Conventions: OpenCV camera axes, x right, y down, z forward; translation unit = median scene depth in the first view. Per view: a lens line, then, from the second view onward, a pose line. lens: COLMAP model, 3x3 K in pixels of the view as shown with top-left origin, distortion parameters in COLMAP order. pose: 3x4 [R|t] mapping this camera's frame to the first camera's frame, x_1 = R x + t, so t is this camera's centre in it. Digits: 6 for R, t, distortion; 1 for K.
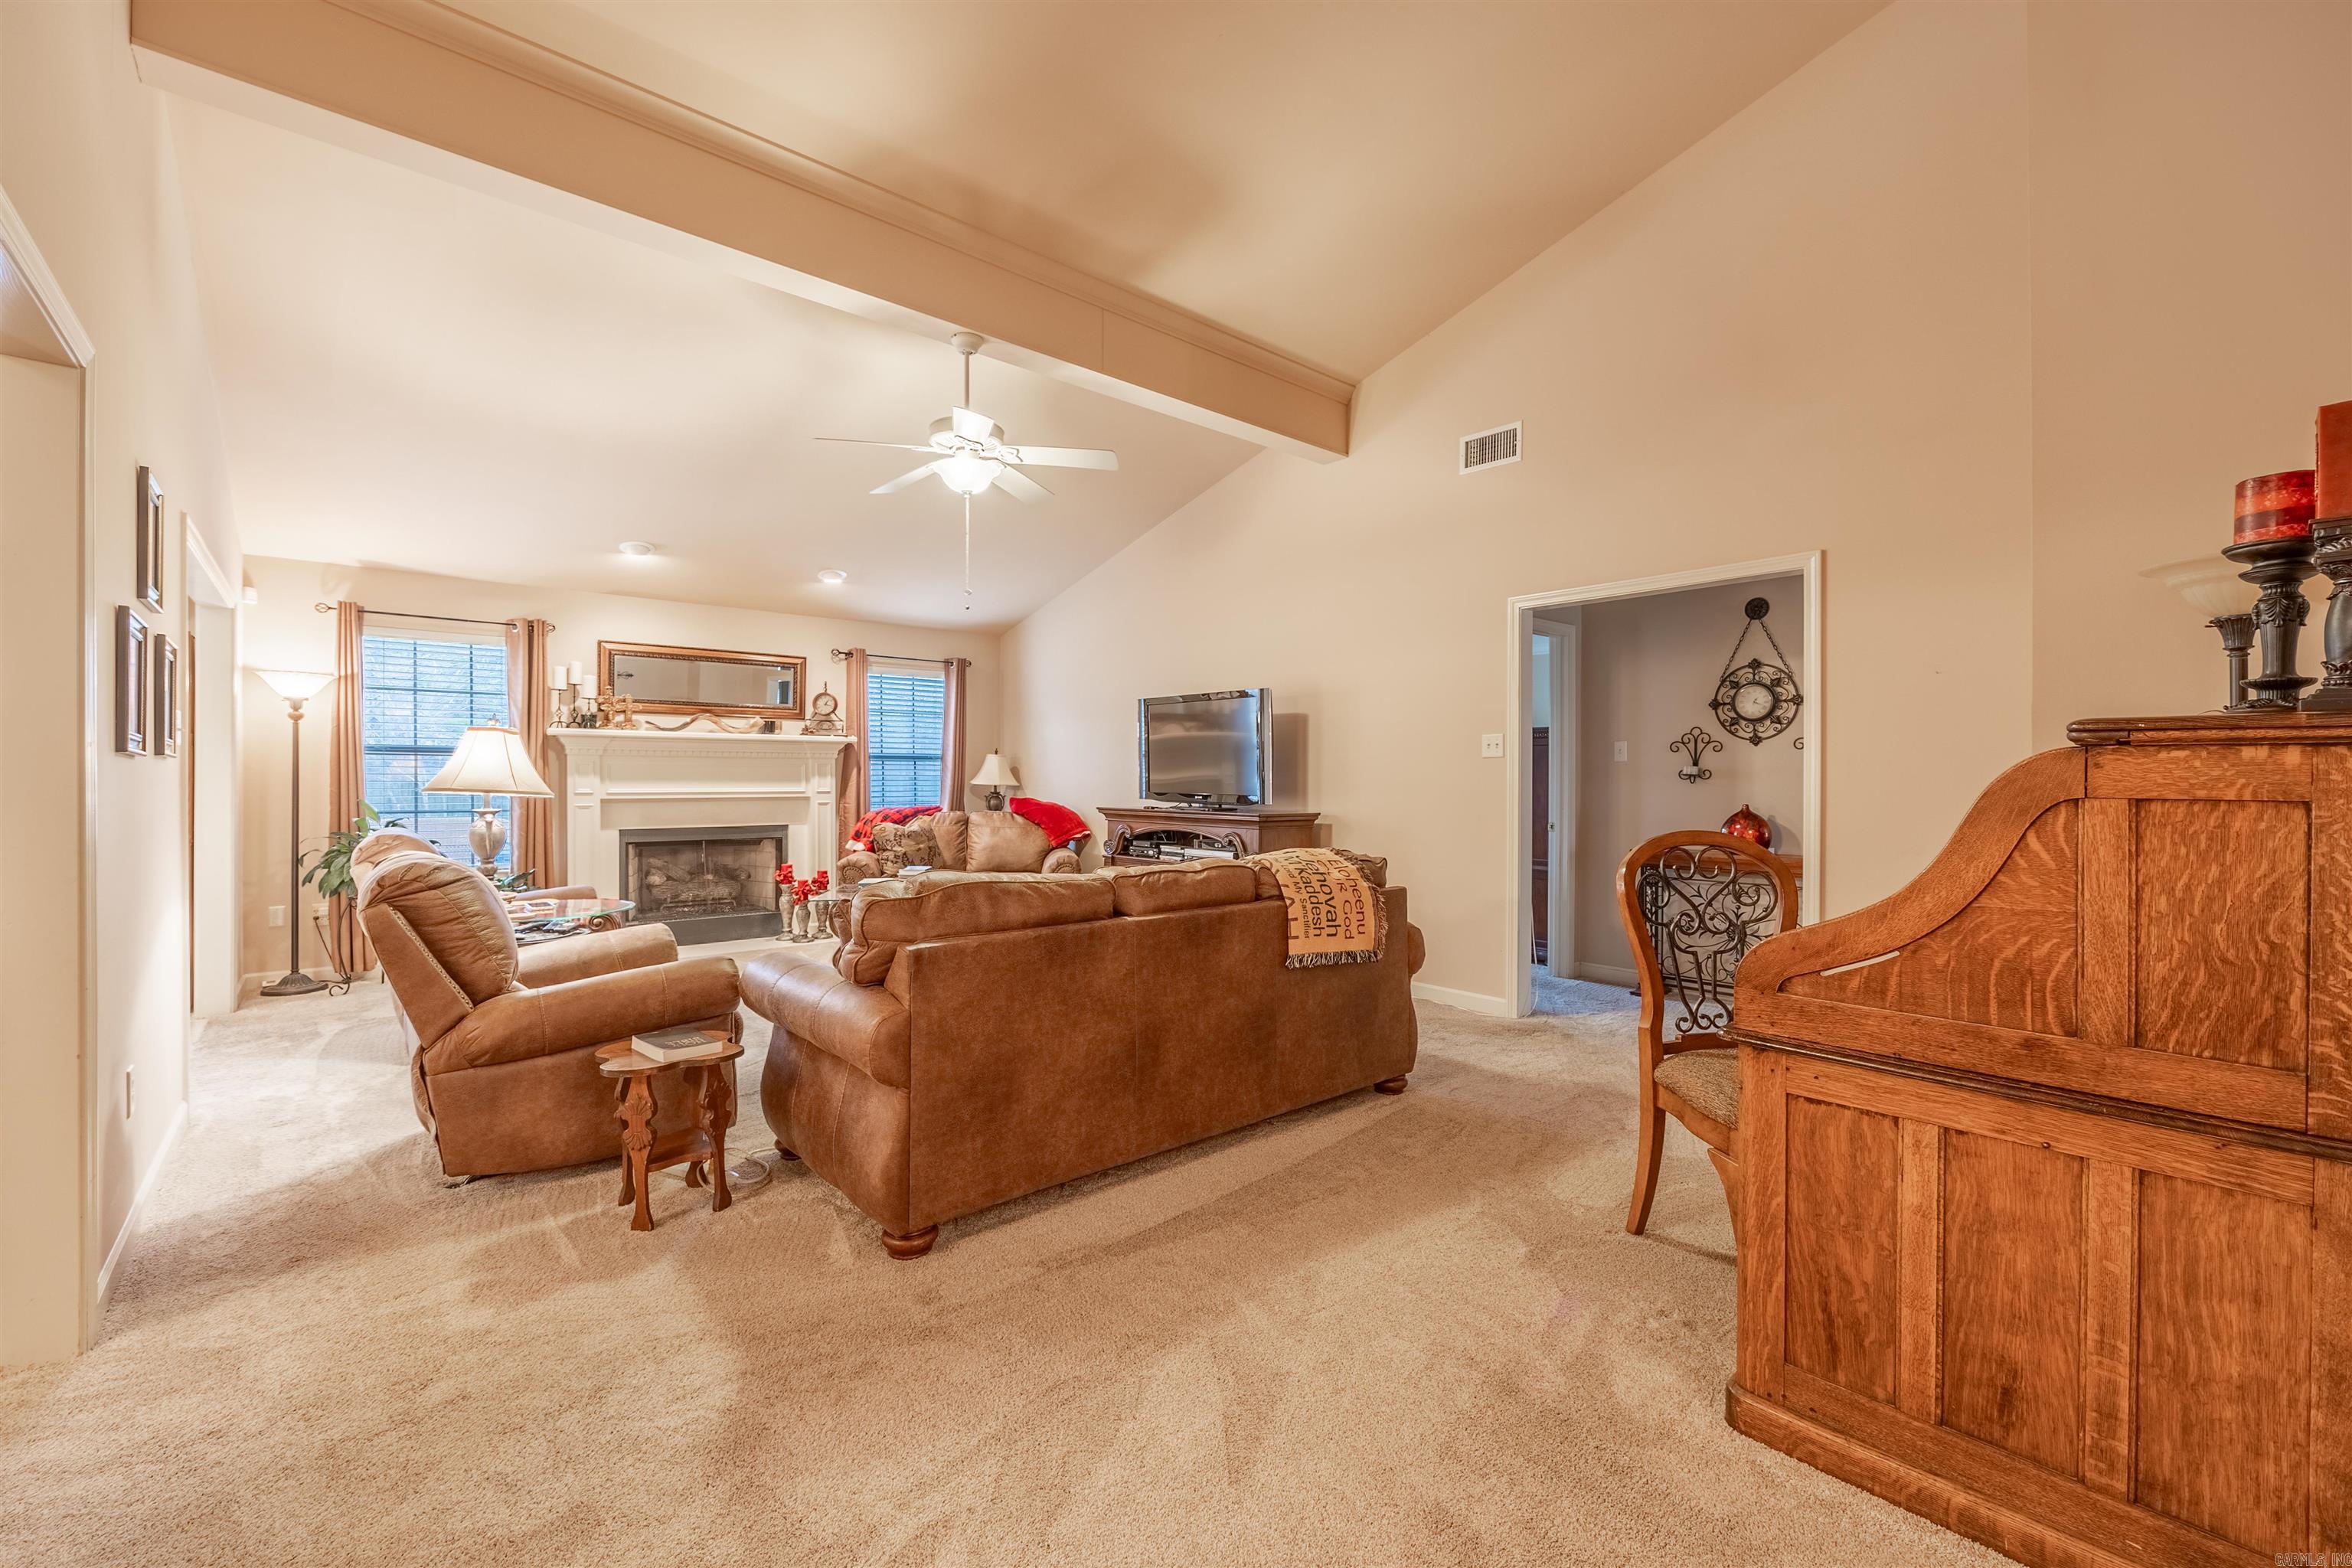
lens RADIAL K [[959.5, 0, 1183.5], [0, 959.5, 777.4], [0, 0, 1]] dist [-0.001733, -0.000167]
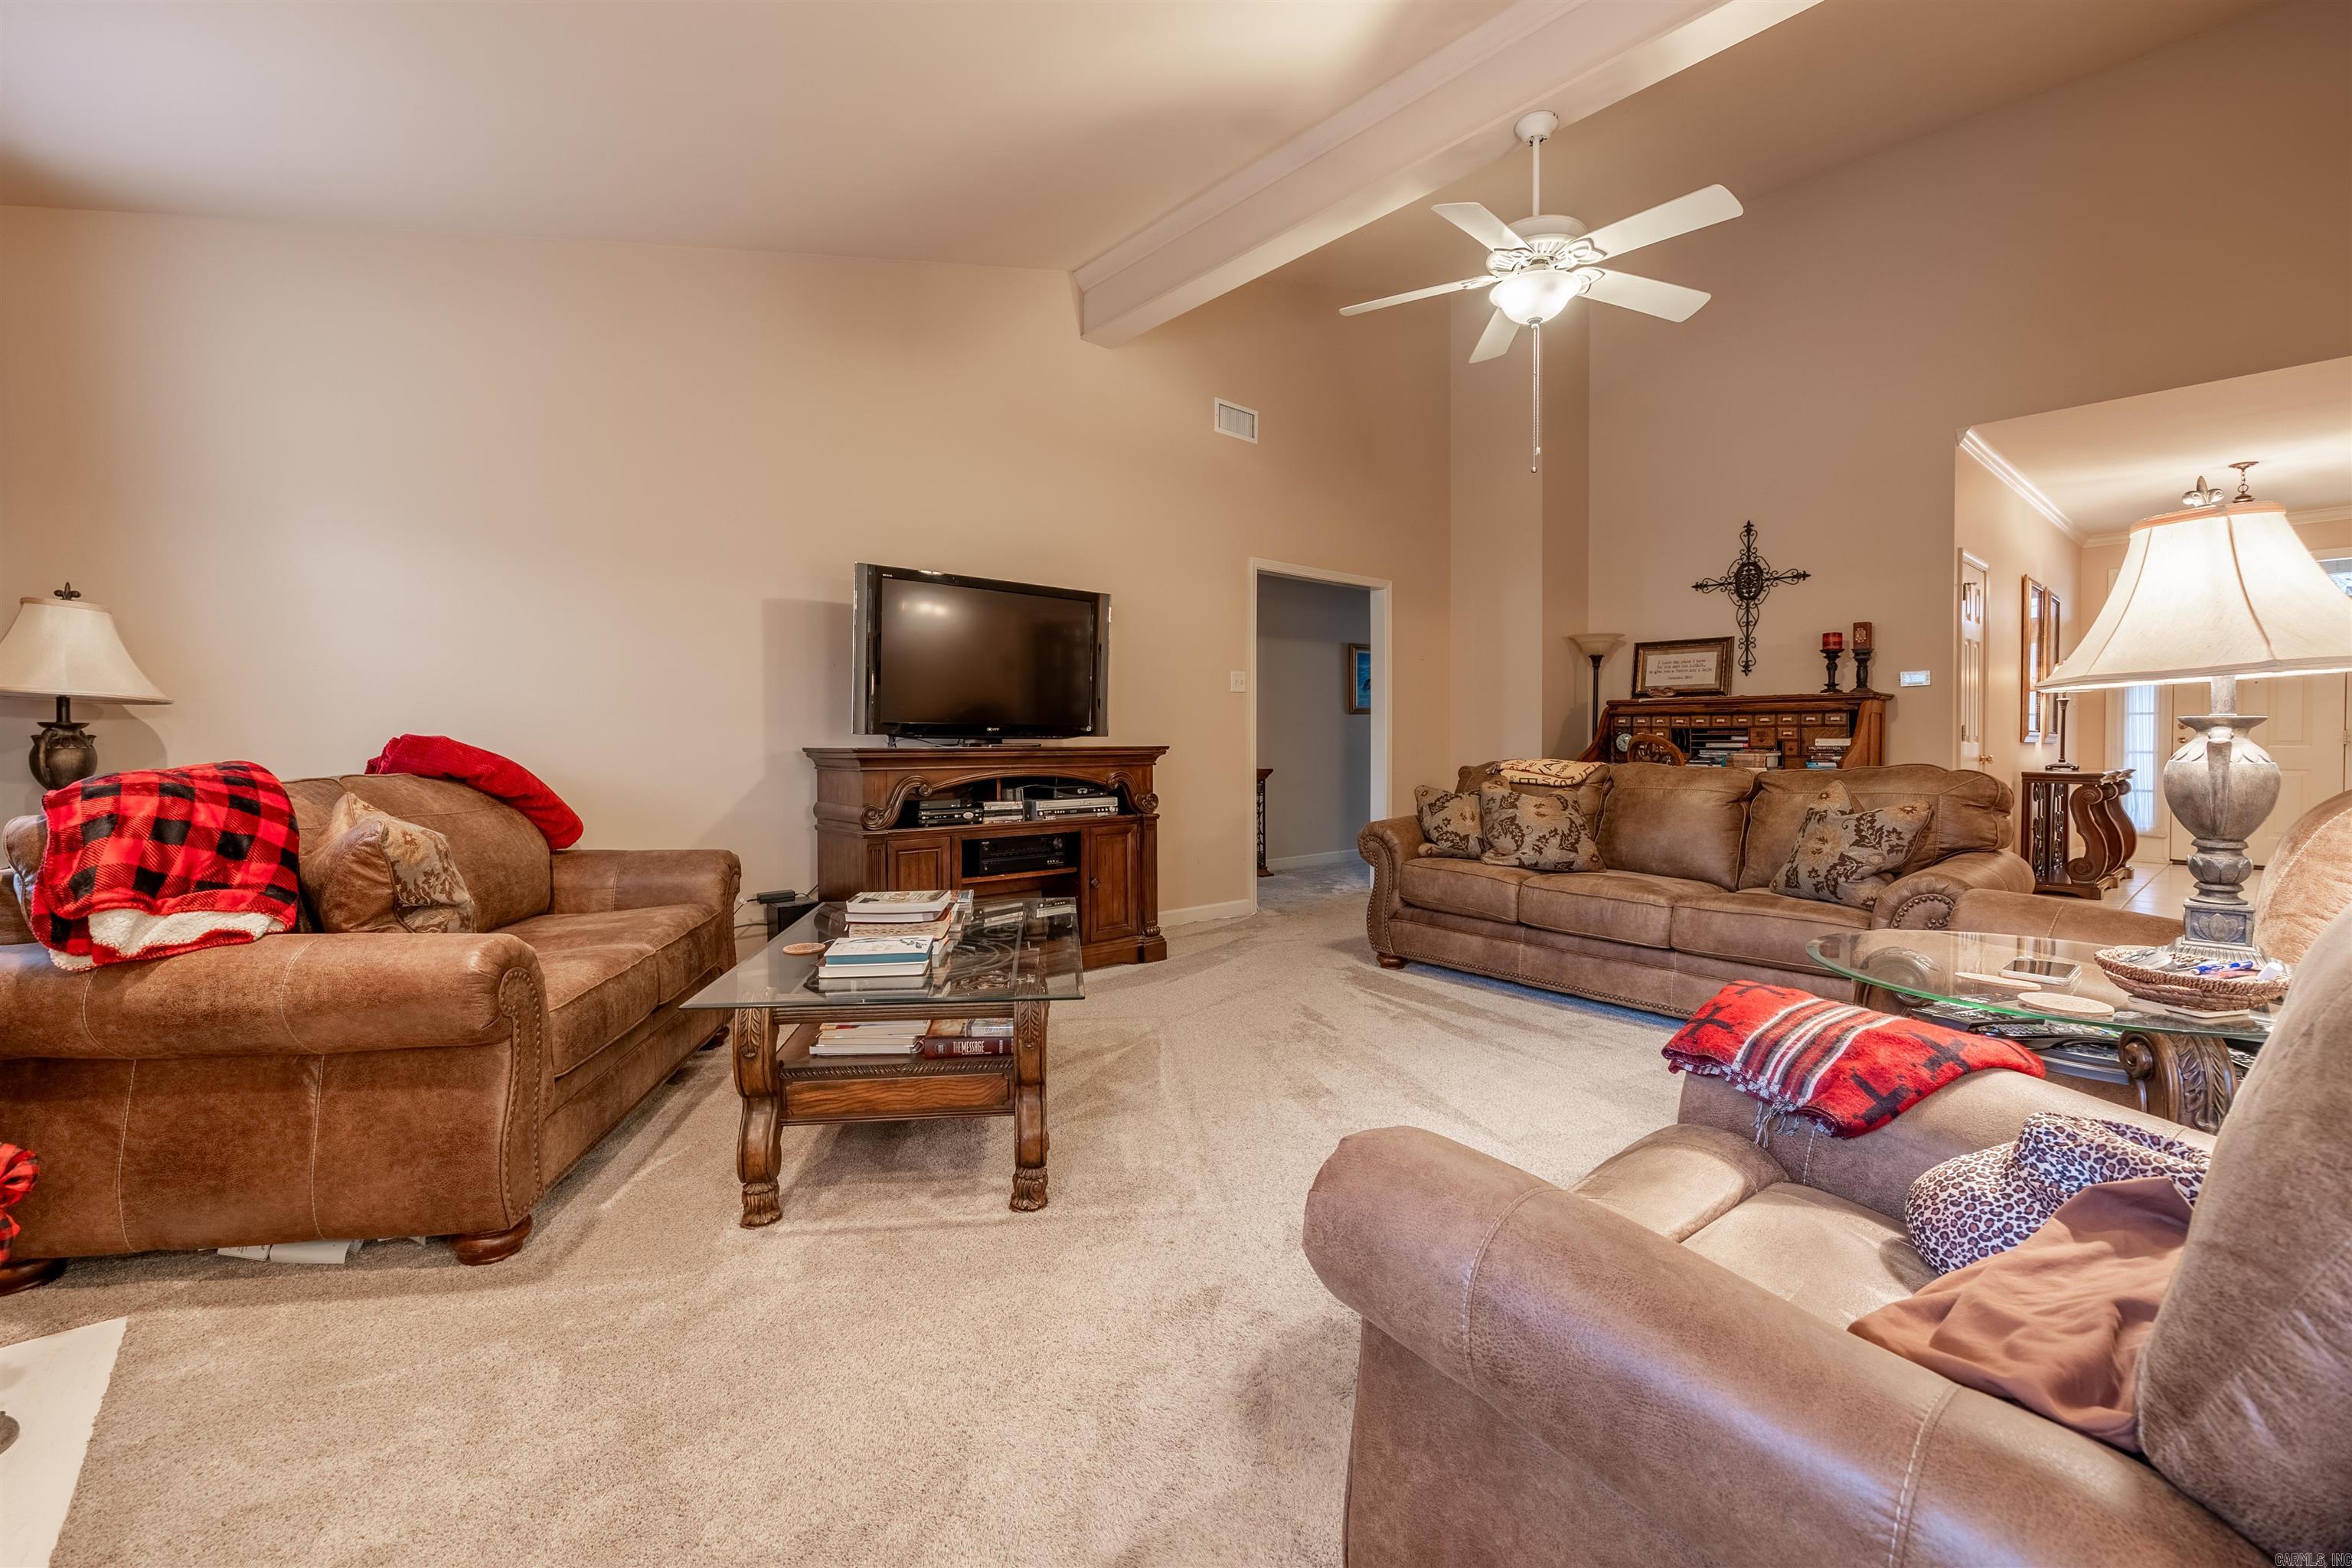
lens RADIAL K [[966.7, 0, 1153.1], [0, 966.7, 746.3], [0, 0, 1]] dist [-0.002548, -0.000045]
pose [[0.009293, -0.012906, 0.999874, -0.654814], [-0.001605, 0.999915, 0.012922, 0.024465], [-0.999956, -0.001724, 0.009271, 0.860618]]
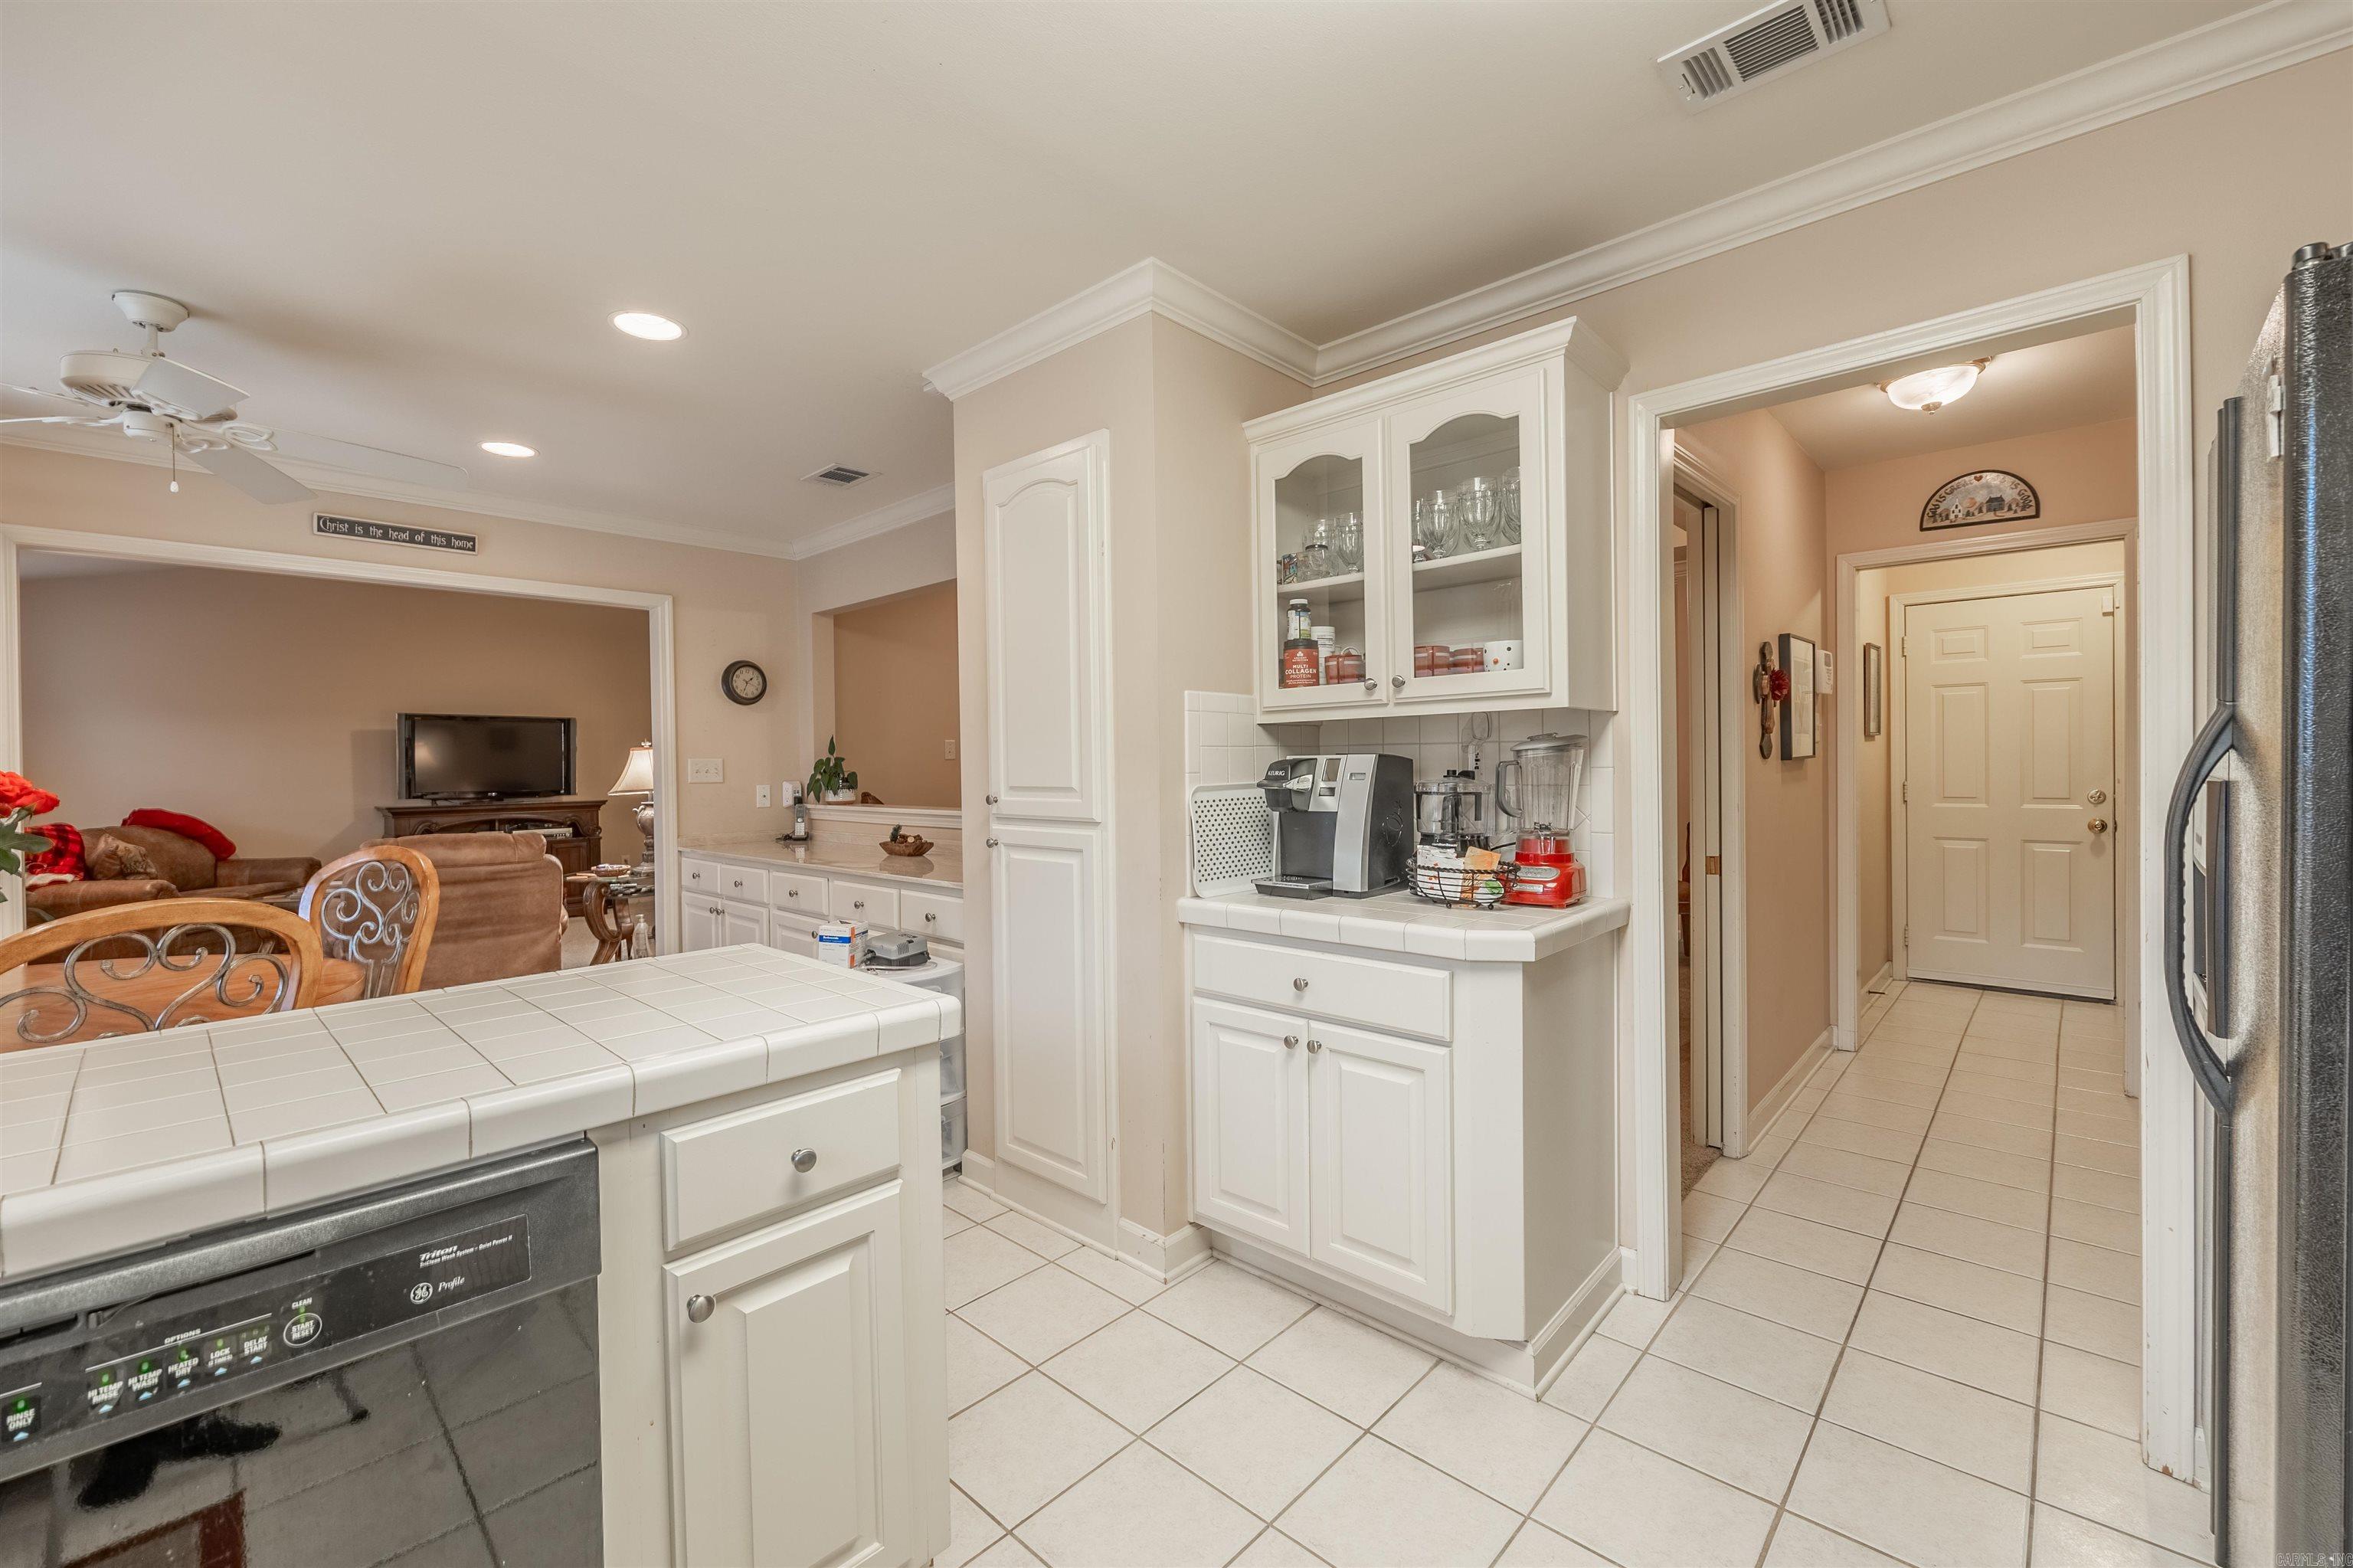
lens RADIAL K [[968.3, 0, 1154.7], [0, 968.3, 768.5], [0, 0, 1]] dist [-0.000314, -0.000115]
pose [[-0.094569, -0.007841, 0.995487, -1.390100], [0.015885, 0.999830, 0.009384, -0.012444], [-0.995392, 0.016701, -0.094428, 0.182348]]
